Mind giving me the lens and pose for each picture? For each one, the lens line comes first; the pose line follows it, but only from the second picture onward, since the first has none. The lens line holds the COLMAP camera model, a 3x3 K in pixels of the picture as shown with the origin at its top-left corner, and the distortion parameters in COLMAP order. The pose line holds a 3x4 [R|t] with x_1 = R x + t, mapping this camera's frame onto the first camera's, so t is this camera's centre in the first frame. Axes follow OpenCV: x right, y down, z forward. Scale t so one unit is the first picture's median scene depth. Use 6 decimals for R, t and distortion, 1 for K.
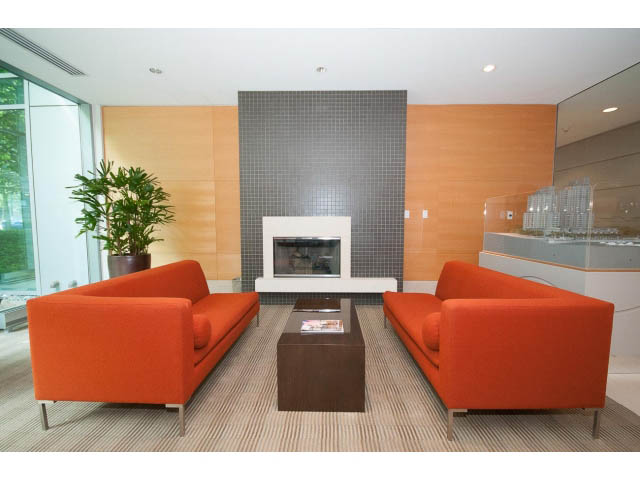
lens RADIAL K [[281.7, 0, 319.0], [0, 281.7, 240.0], [0, 0, 1]] dist [-0.009391, -0.000287]
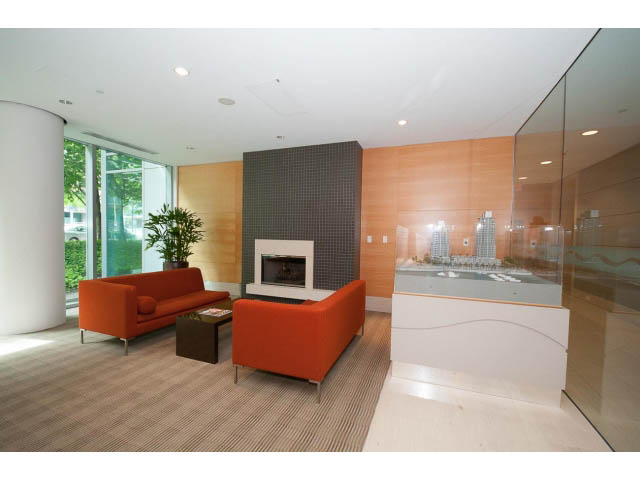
lens RADIAL K [[281.7, 0, 333.6], [0, 281.7, 245.1], [0, 0, 1]] dist [-0.009391, -0.000287]
pose [[0.931903, 0.027605, -0.361655, 0.652990], [-0.039671, 0.998875, -0.025978, -0.033596], [0.360531, 0.038556, 0.931950, -0.142926]]
